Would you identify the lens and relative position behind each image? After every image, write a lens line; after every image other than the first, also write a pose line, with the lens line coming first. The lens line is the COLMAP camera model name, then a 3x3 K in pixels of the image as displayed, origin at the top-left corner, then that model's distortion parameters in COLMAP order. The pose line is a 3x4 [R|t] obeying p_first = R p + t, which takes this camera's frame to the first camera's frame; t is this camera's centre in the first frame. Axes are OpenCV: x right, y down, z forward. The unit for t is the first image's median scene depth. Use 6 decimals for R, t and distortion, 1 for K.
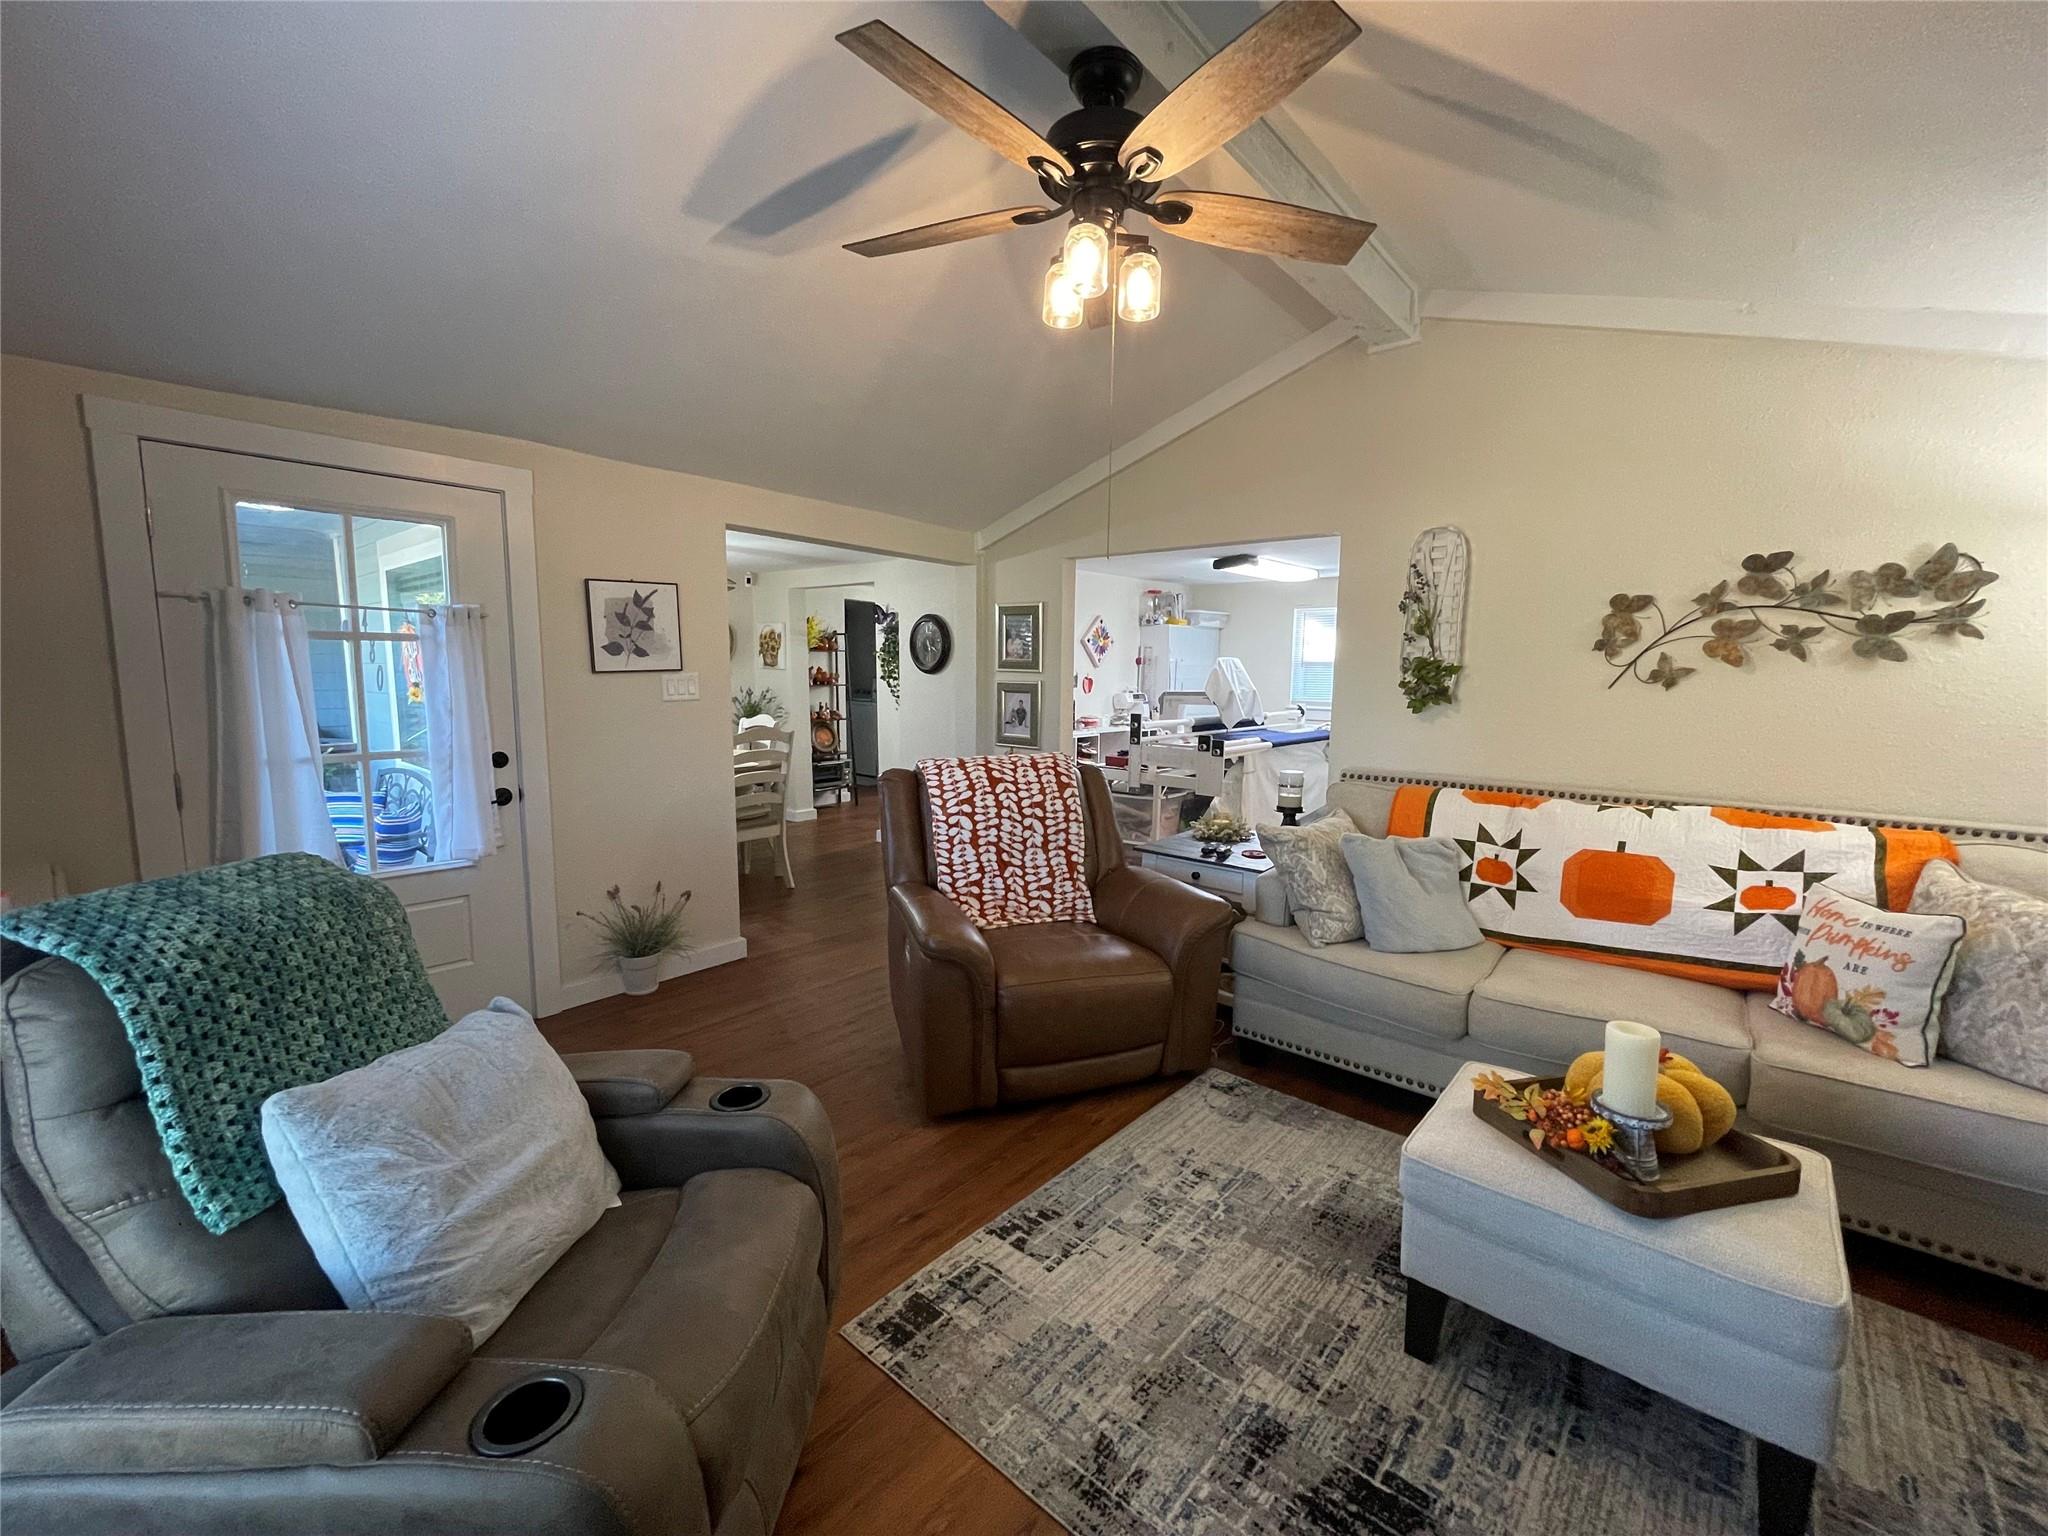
lens RADIAL K [[826.4, 0, 1028.3], [0, 826.4, 765.4], [0, 0, 1]] dist [-0.002387, -0.000476]
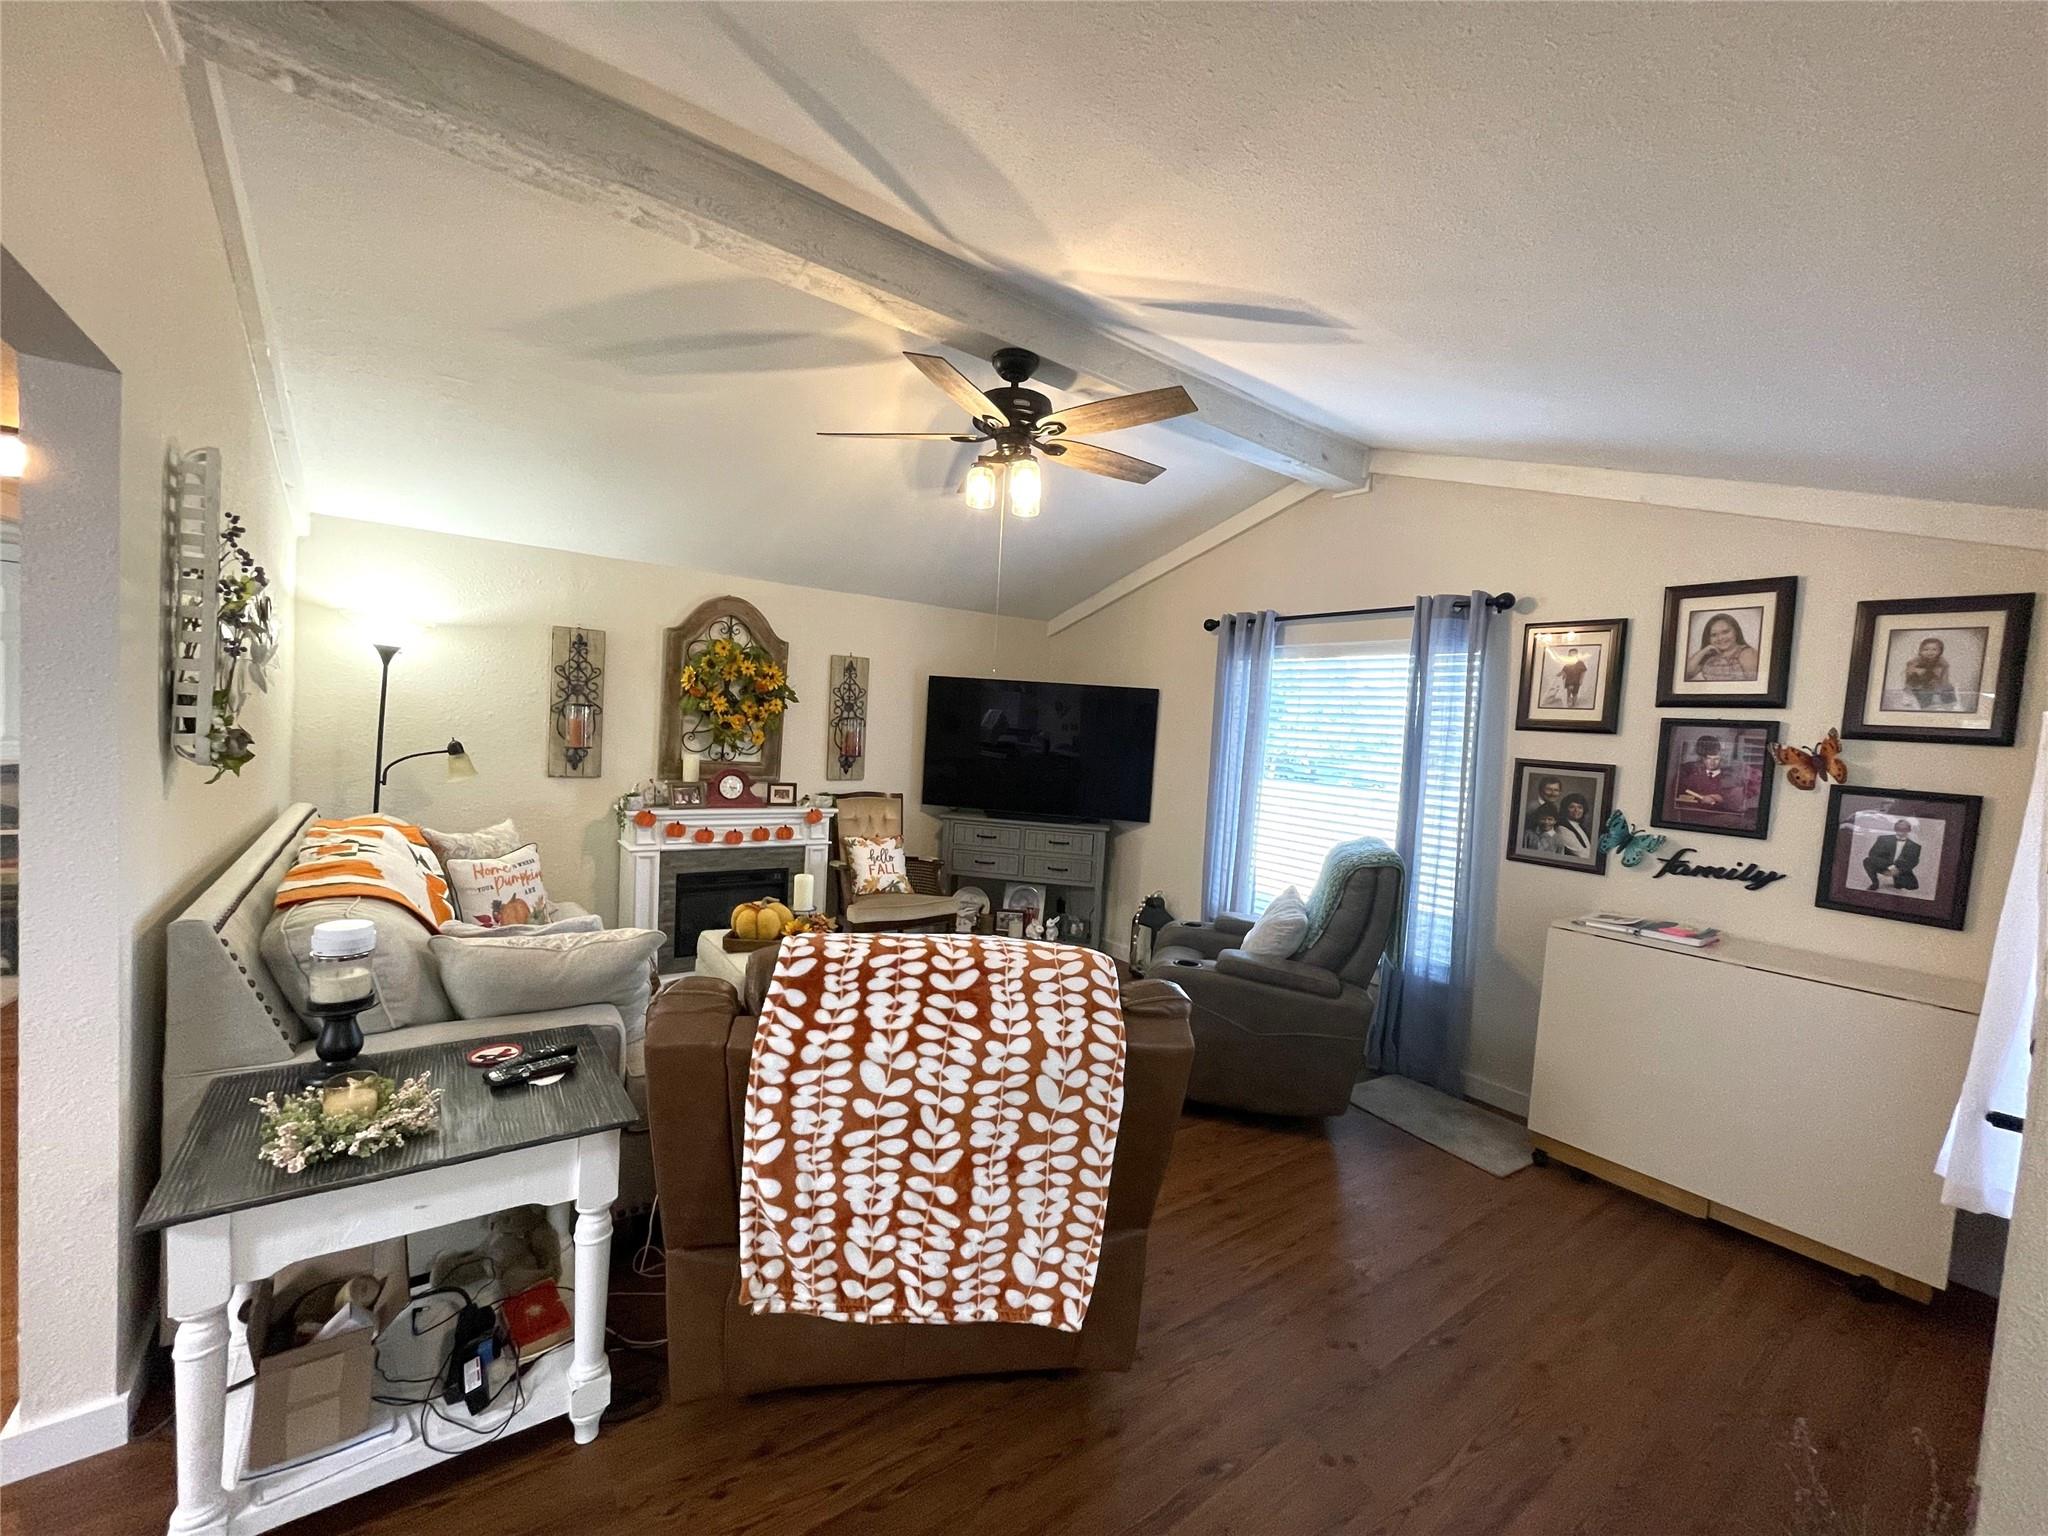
lens RADIAL K [[826.4, 0, 989.4], [0, 826.4, 779.2], [0, 0, 1]] dist [-0.002387, -0.000476]
pose [[-0.971596, -0.084086, 0.221205, -0.087755], [-0.044248, 0.982810, 0.179241, -0.122802], [-0.232474, 0.164361, -0.958614, 0.945081]]
